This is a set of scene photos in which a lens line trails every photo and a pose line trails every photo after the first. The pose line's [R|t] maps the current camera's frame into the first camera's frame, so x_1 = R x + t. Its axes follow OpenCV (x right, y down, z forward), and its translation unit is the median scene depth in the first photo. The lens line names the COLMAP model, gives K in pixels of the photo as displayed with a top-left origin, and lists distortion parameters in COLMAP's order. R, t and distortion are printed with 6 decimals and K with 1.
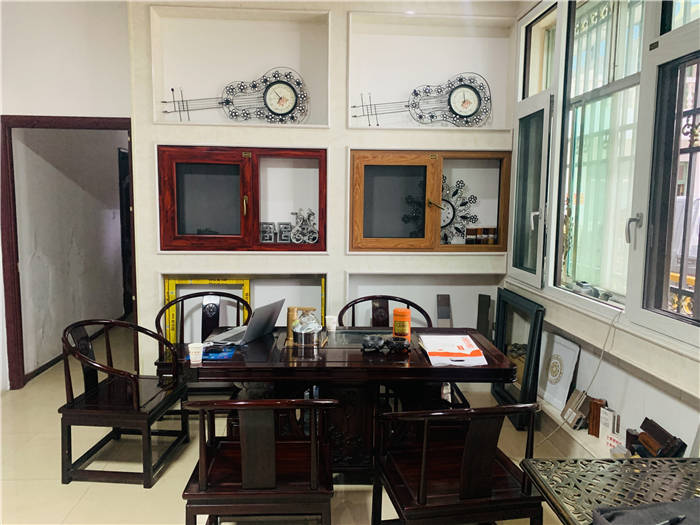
lens RADIAL K [[522.1, 0, 341.2], [0, 522.1, 260.0], [0, 0, 1]] dist [0.054126, -0.084026]
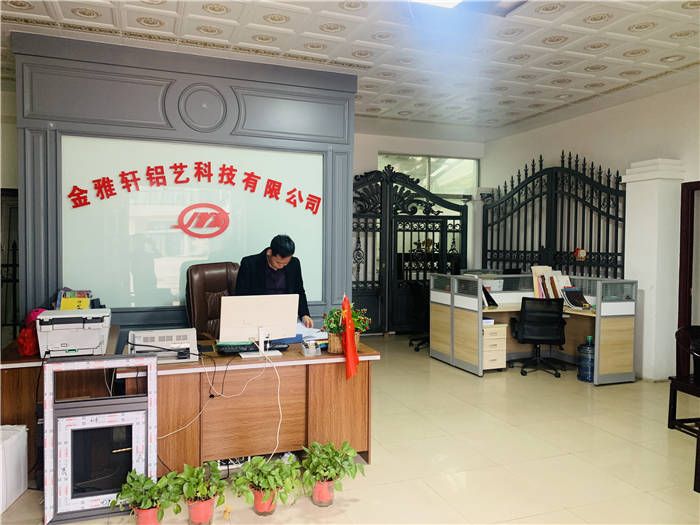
lens RADIAL K [[522.1, 0, 341.2], [0, 522.1, 260.0], [0, 0, 1]] dist [0.054126, -0.084026]
pose [[0.274836, 0.024333, -0.961183, 0.453924], [-0.111299, 0.993765, -0.006666, 0.043354], [0.955028, 0.108811, 0.275831, -0.251230]]
